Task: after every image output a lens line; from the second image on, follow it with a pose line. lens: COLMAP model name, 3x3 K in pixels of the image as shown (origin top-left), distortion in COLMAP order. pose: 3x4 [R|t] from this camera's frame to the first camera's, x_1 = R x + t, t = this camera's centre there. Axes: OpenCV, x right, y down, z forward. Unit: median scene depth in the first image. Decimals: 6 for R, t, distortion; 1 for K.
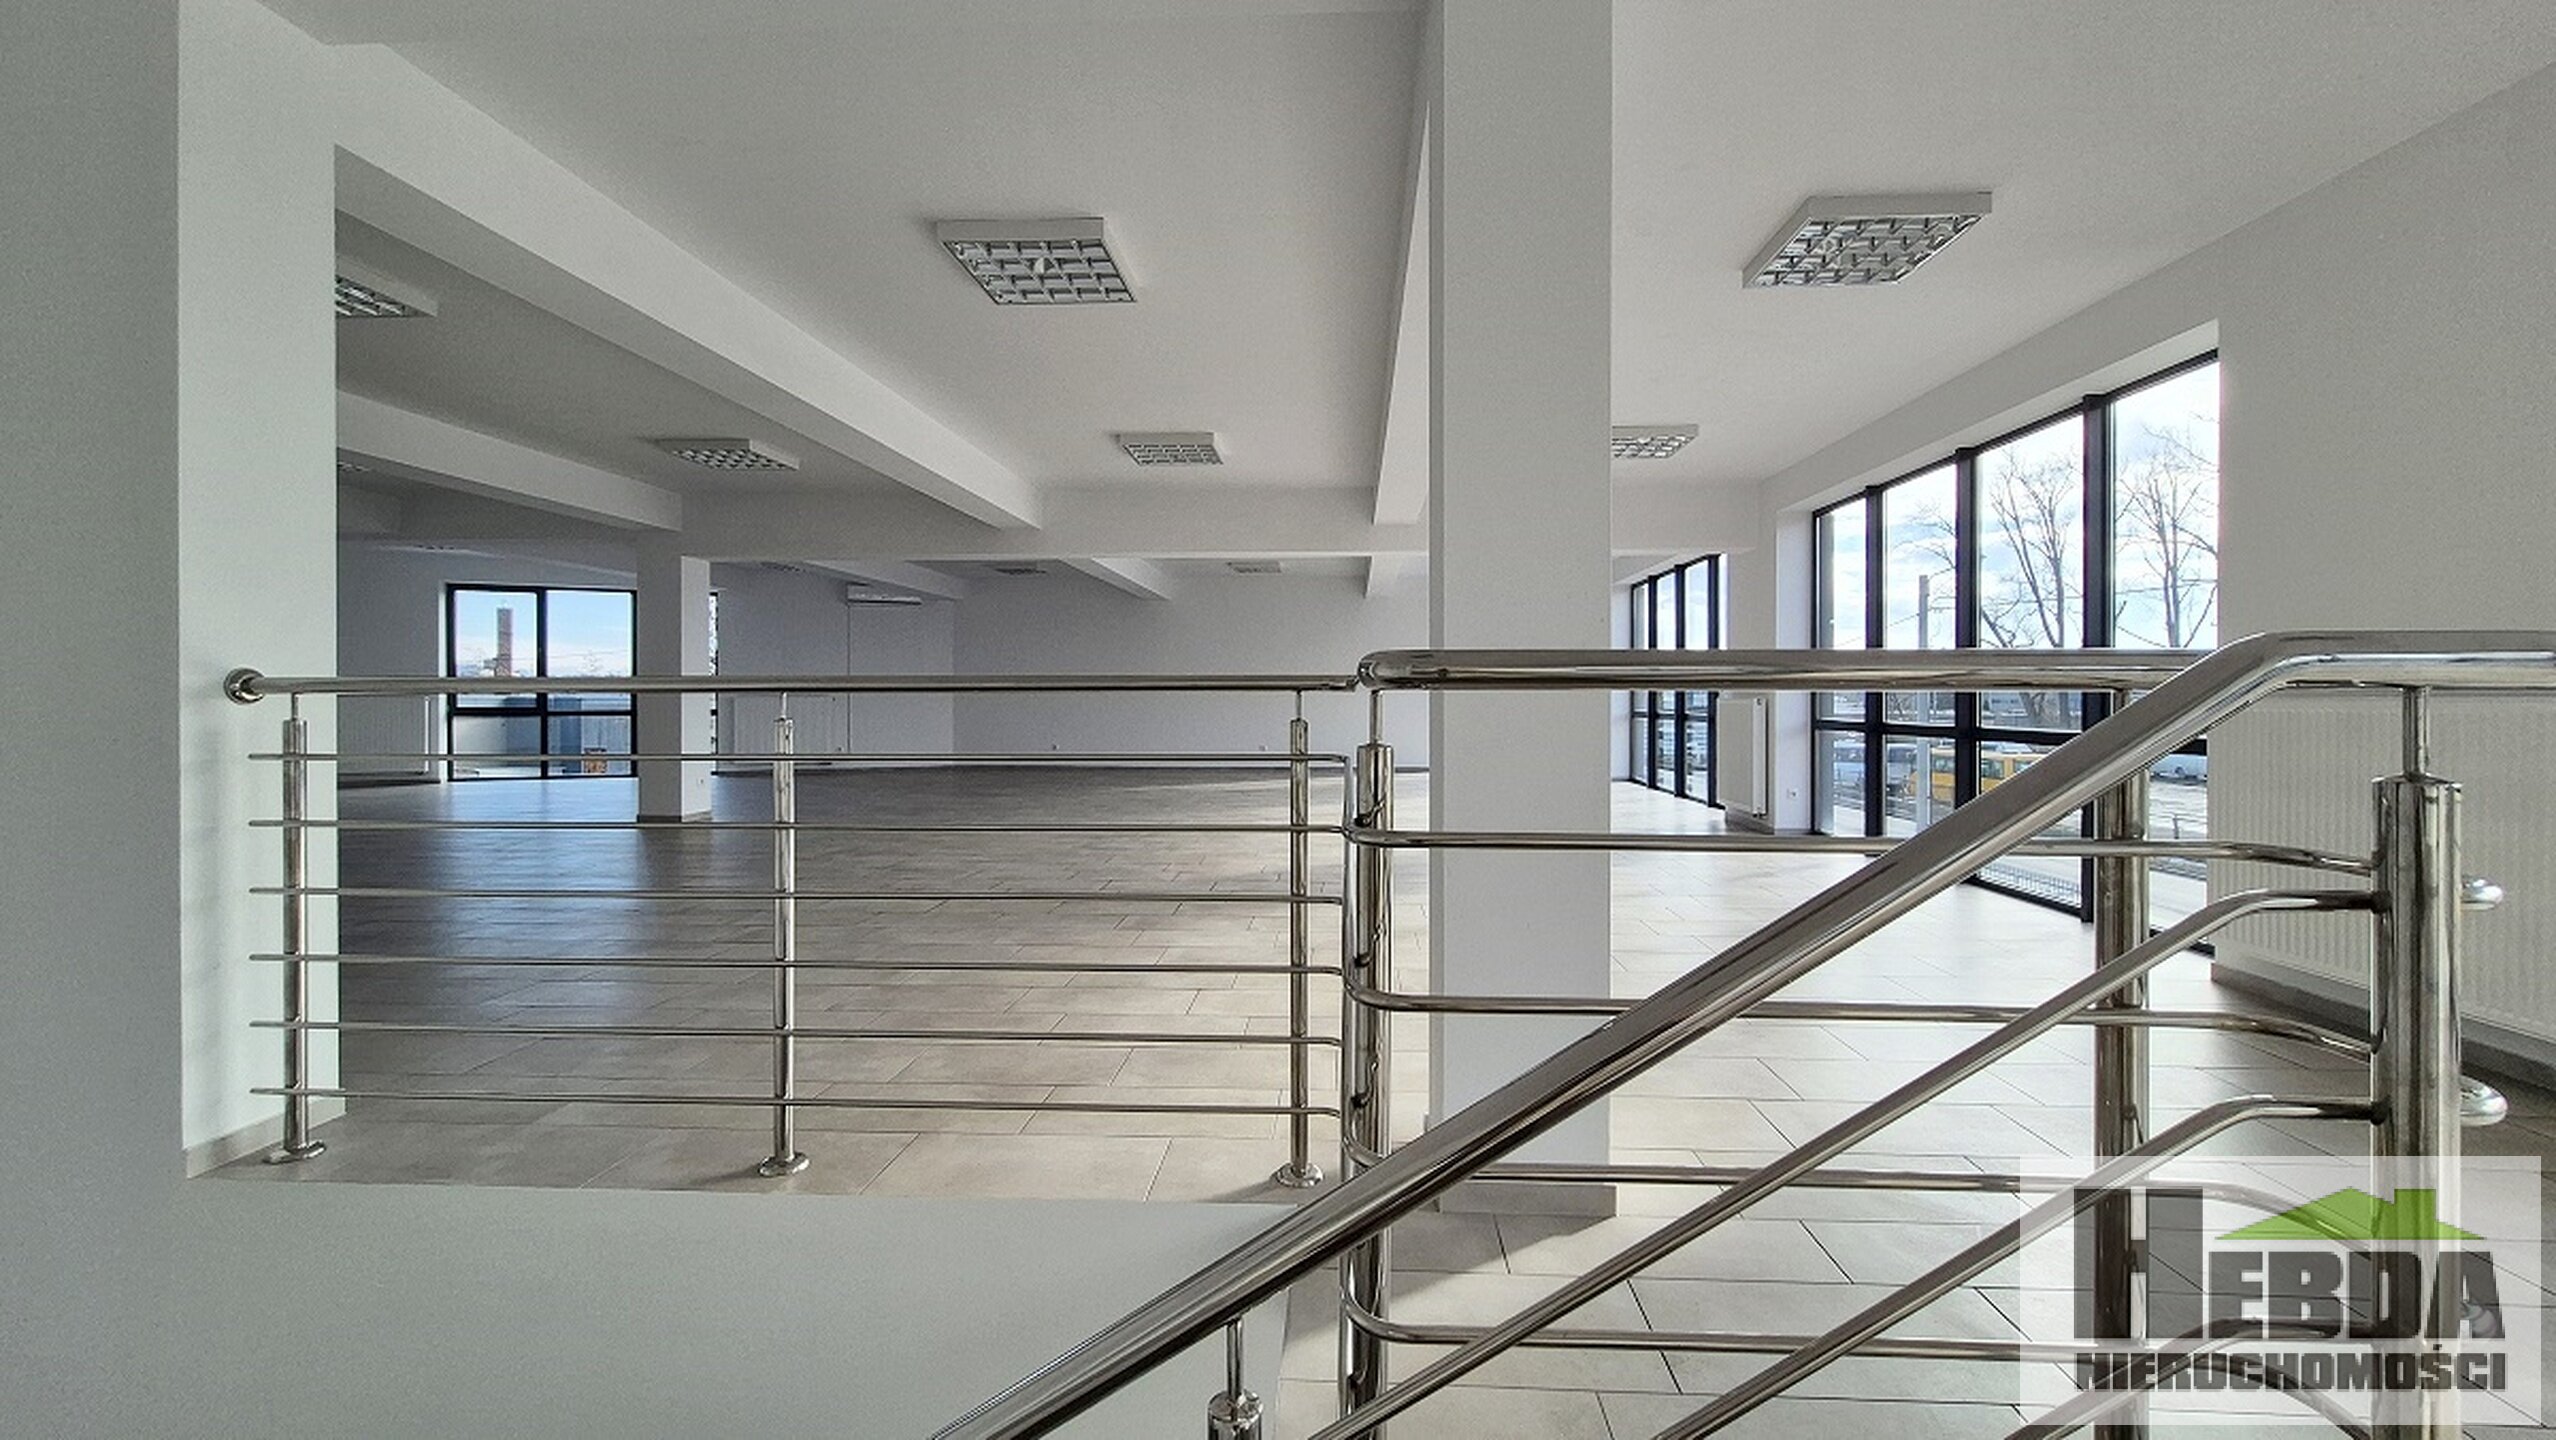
lens RADIAL K [[1009.1, 0, 1285.8], [0, 1009.1, 699.1], [0, 0, 1]] dist [-0.002122, 0.000304]
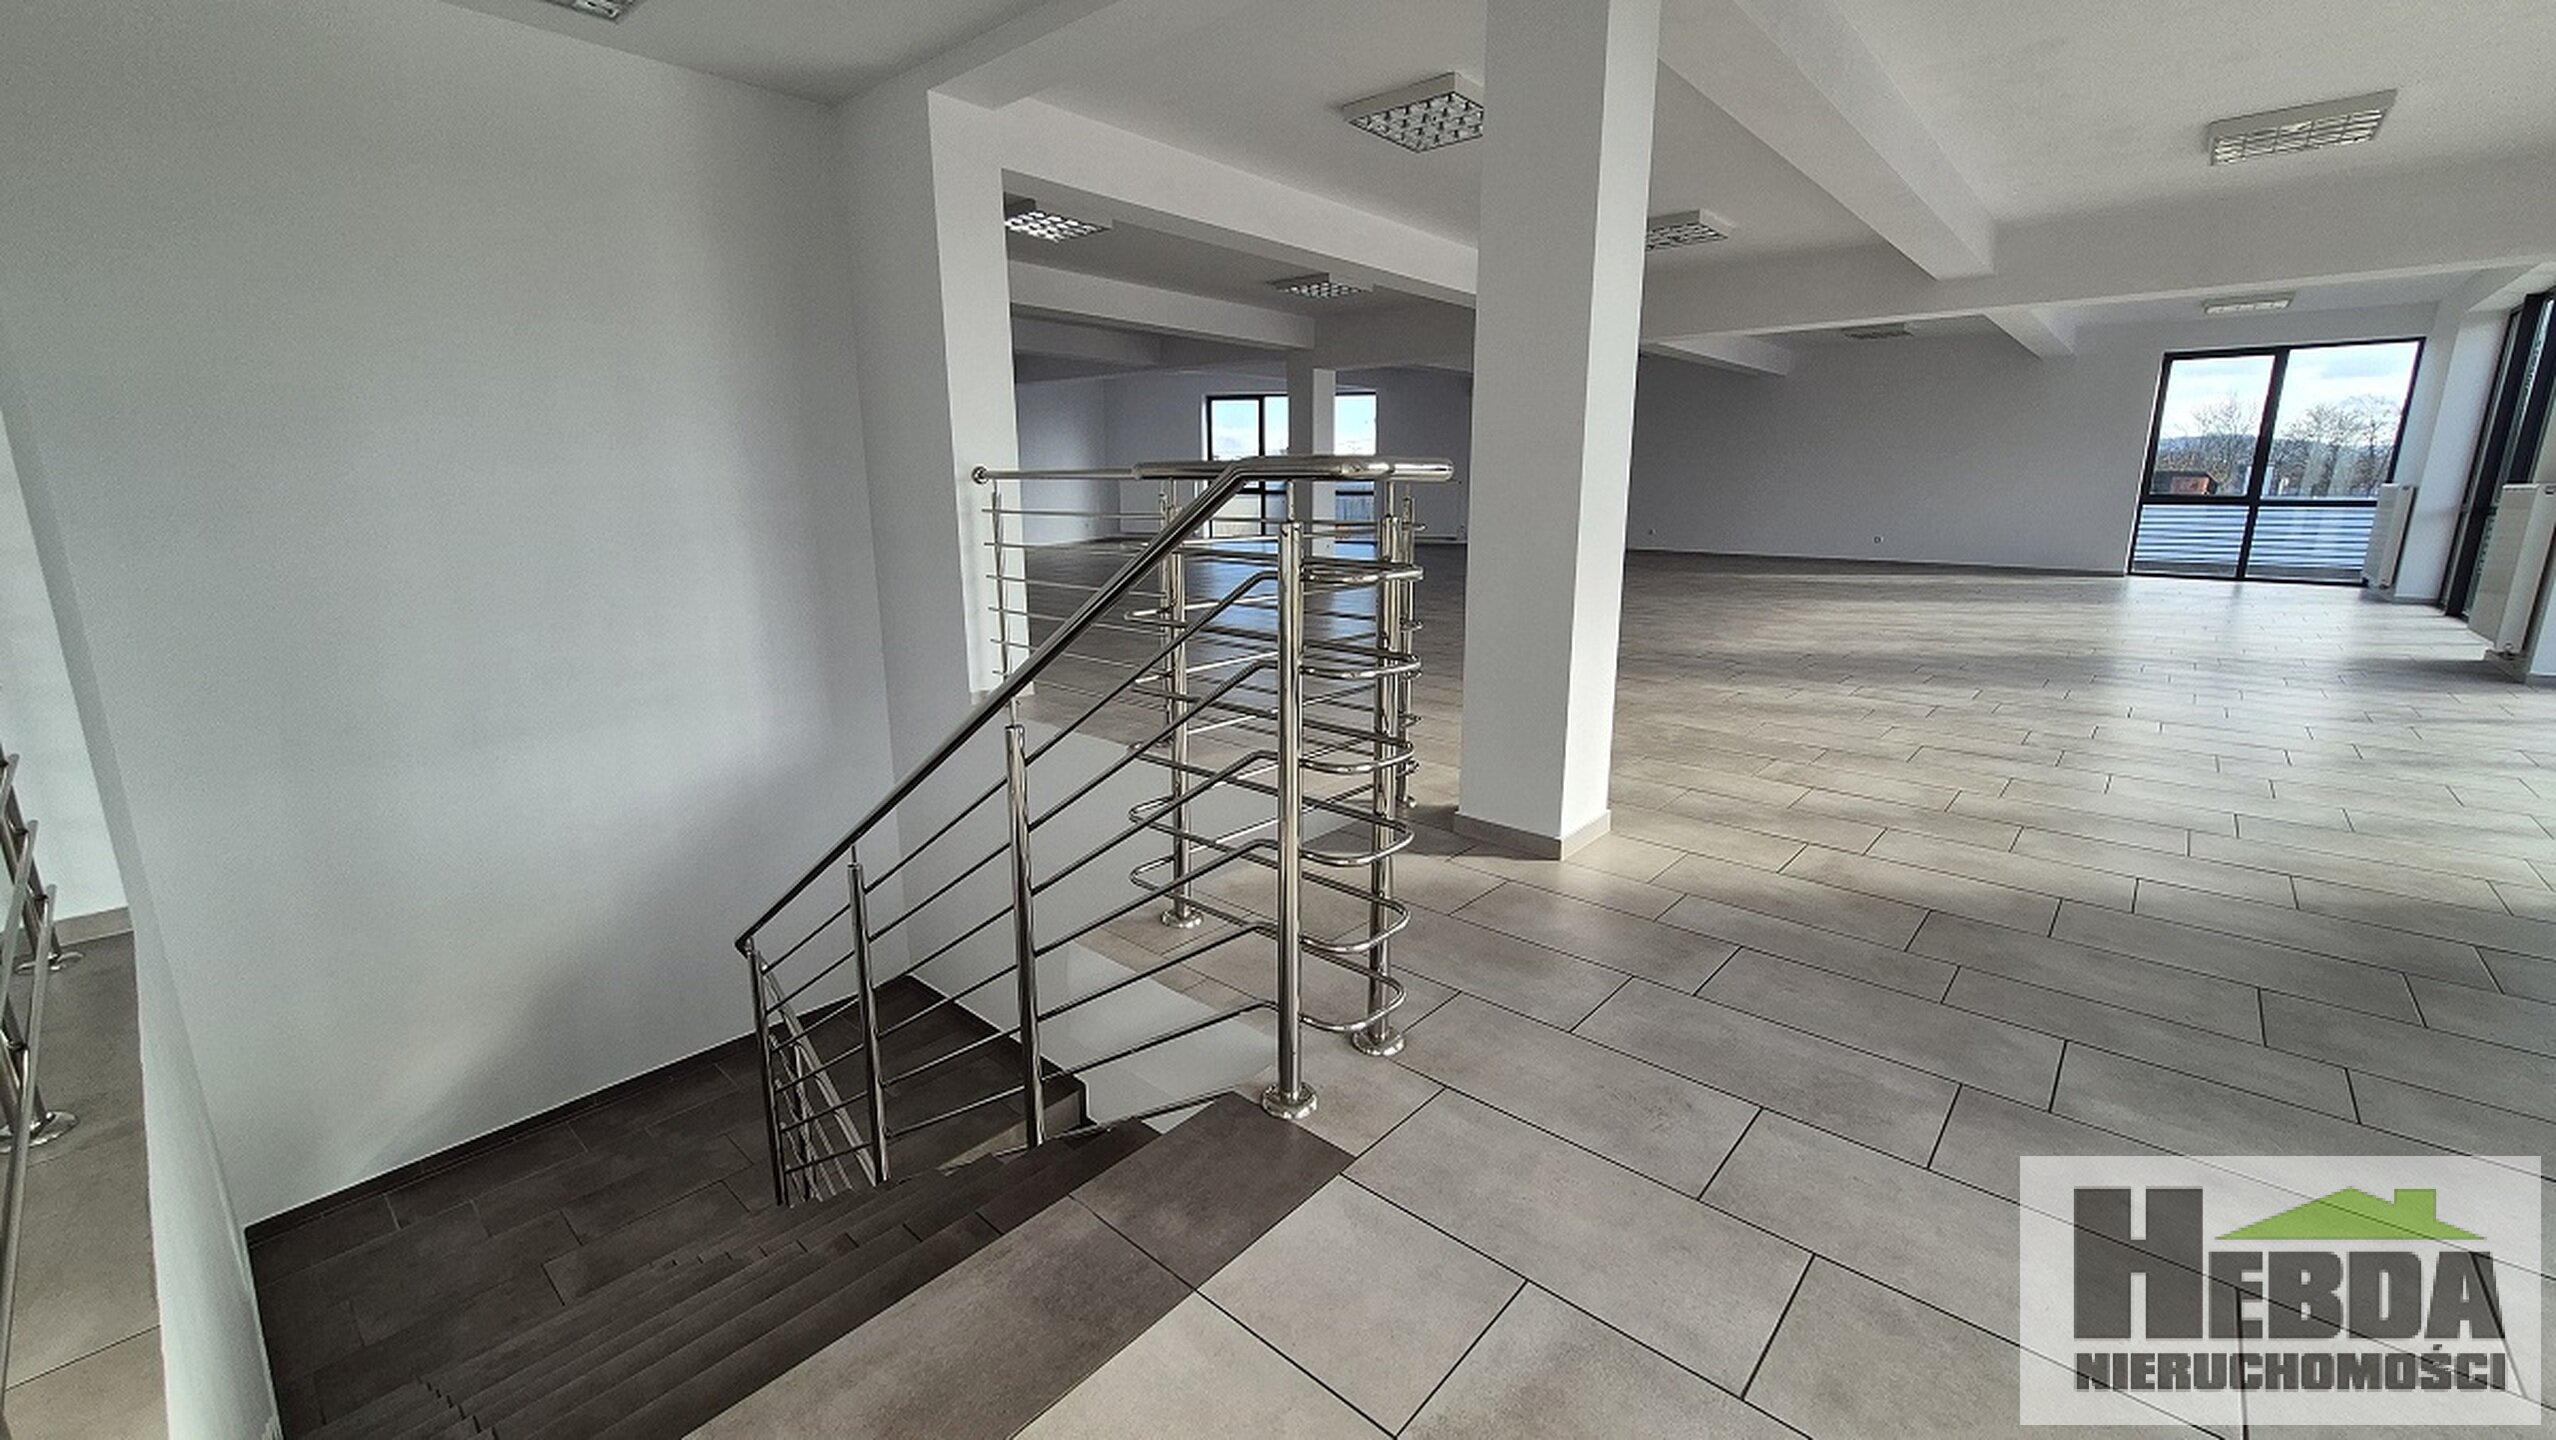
lens RADIAL K [[1009.1, 0, 1292.3], [0, 1009.1, 715.8], [0, 0, 1]] dist [-0.002122, 0.000304]
pose [[0.776542, 0.146867, -0.612709, 0.711677], [-0.005529, 0.974004, 0.226462, -0.004705], [0.630041, -0.172469, 0.757167, -0.211362]]
